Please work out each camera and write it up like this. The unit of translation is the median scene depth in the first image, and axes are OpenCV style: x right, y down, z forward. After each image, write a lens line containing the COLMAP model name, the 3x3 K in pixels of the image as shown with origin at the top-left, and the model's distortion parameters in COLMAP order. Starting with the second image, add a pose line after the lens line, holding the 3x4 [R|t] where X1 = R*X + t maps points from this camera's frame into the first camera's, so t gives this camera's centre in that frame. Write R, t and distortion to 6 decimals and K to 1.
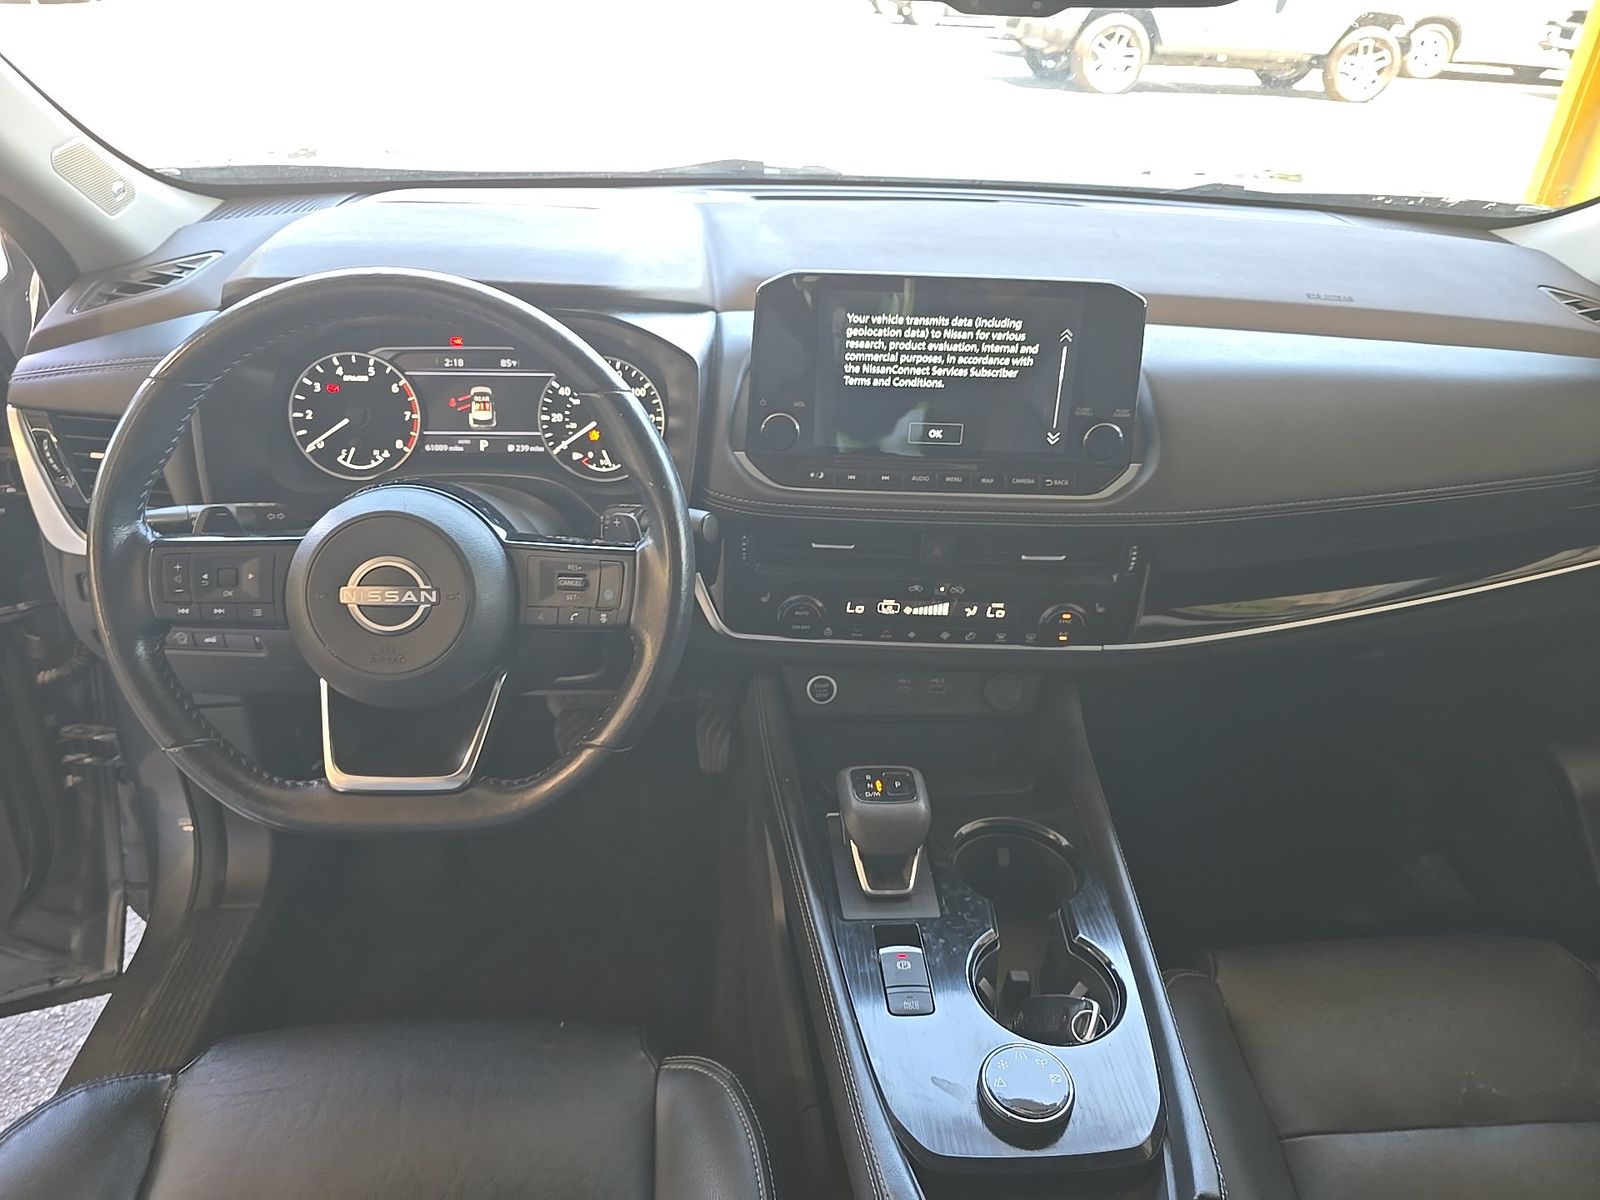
lens RADIAL K [[1064.8, 0, 822.6], [0, 1064.8, 608.3], [0, 0, 1]] dist [0.052690, -0.045512]
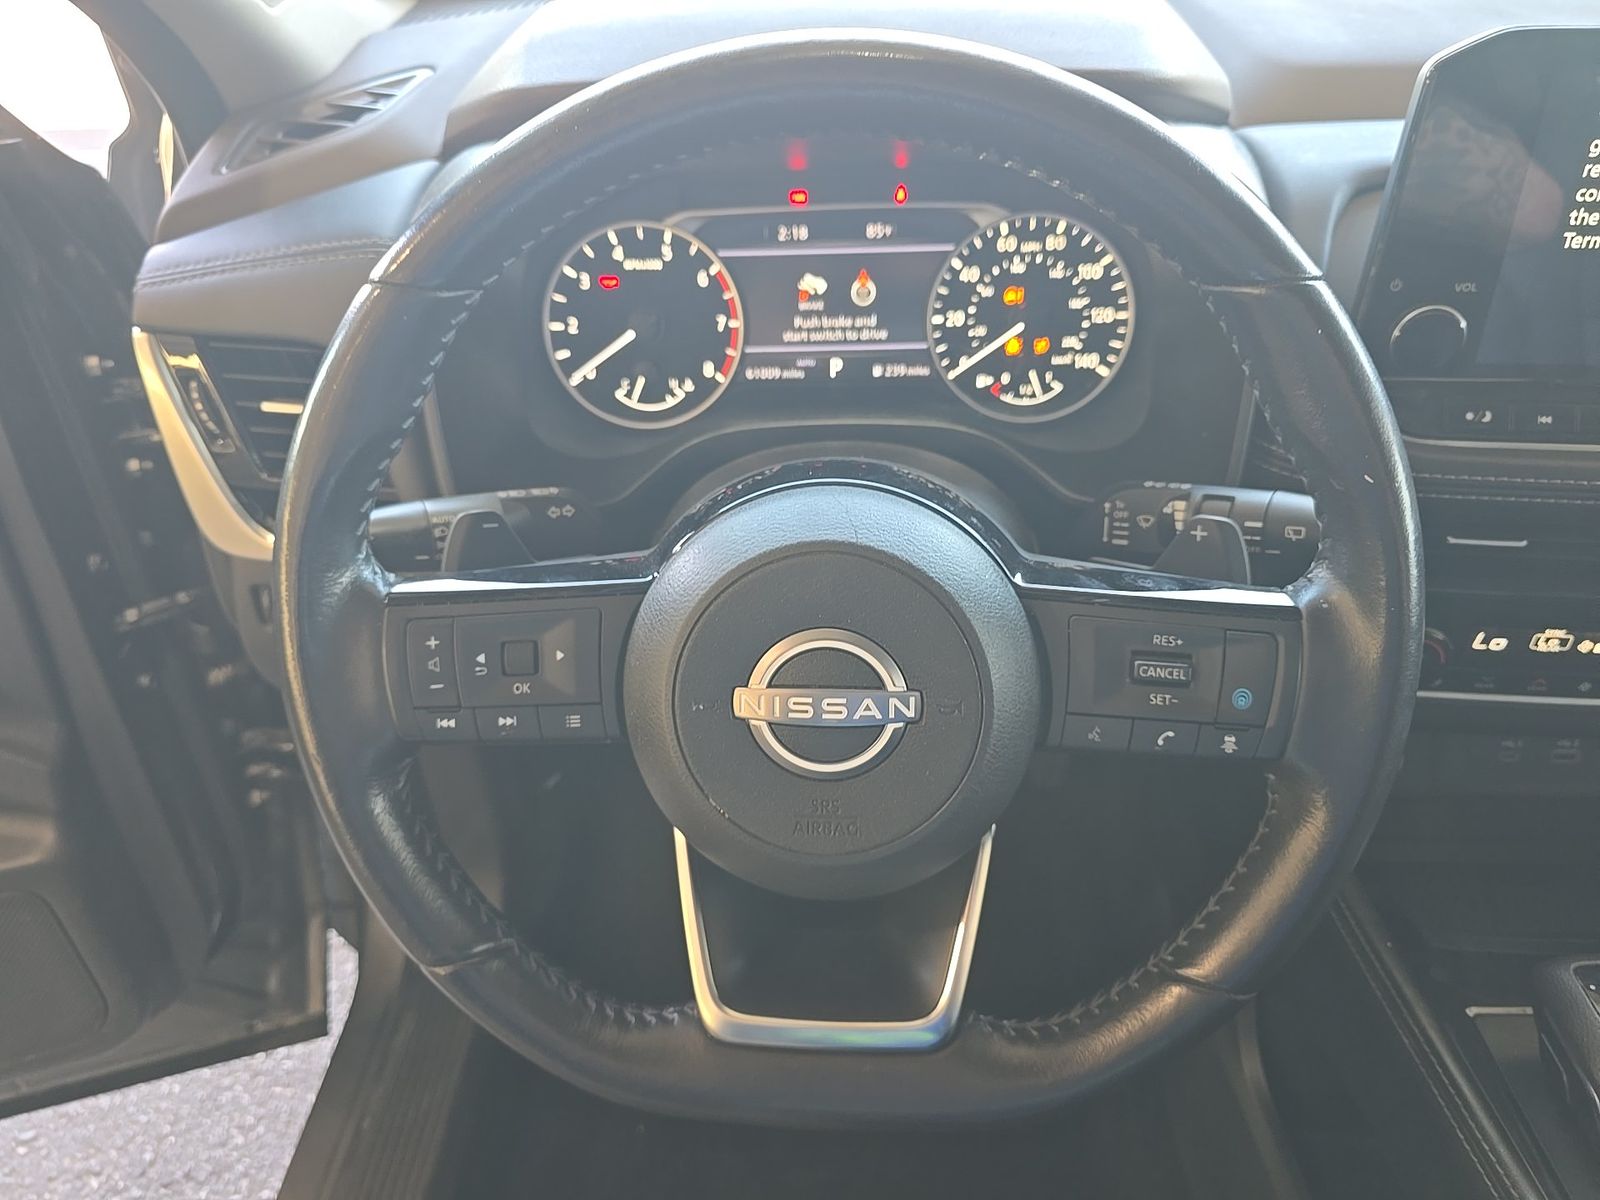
lens RADIAL K [[1080.0, 0, 827.3], [0, 1080.0, 598.6], [0, 0, 1]] dist [0.036279, -0.051874]
pose [[0.993674, 0.005463, -0.112172, -0.255379], [0.006304, 0.994528, 0.104282, -0.085477], [0.112128, -0.104329, 0.988202, 0.366601]]
